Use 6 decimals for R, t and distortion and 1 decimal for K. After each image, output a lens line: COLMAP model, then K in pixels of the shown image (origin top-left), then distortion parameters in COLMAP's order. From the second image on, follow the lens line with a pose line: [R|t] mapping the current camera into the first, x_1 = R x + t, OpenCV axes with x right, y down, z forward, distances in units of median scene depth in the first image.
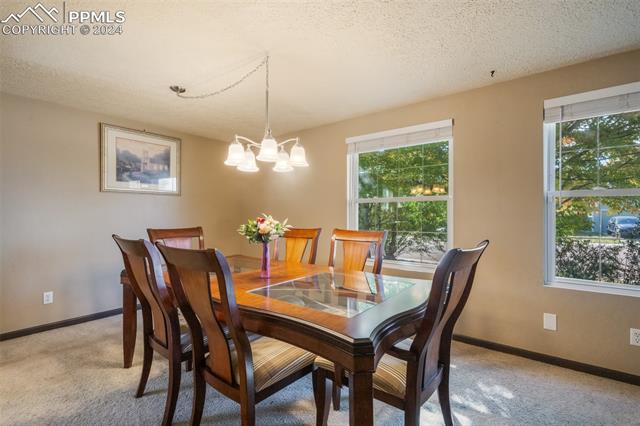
lens RADIAL K [[276.7, 0, 319.4], [0, 276.7, 213.3], [0, 0, 1]] dist [0.000202, -0.000025]
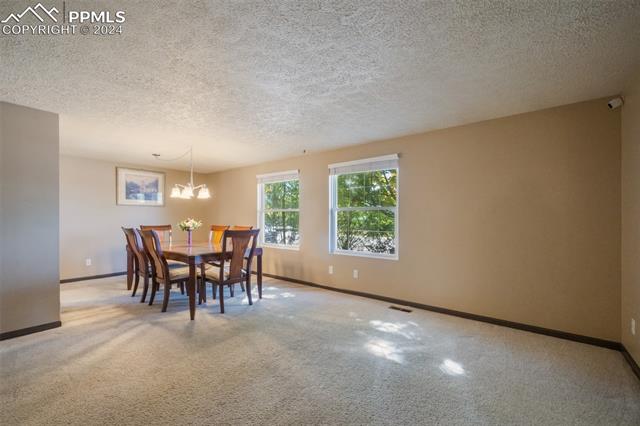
lens RADIAL K [[257.4, 0, 321.1], [0, 257.4, 215.5], [0, 0, 1]] dist [-0.000298, -0.000073]
pose [[0.999997, 0.001480, 0.001992, 0.581376], [-0.001479, 0.999999, -0.000590, -0.015432], [-0.001992, 0.000587, 0.999998, -0.733290]]
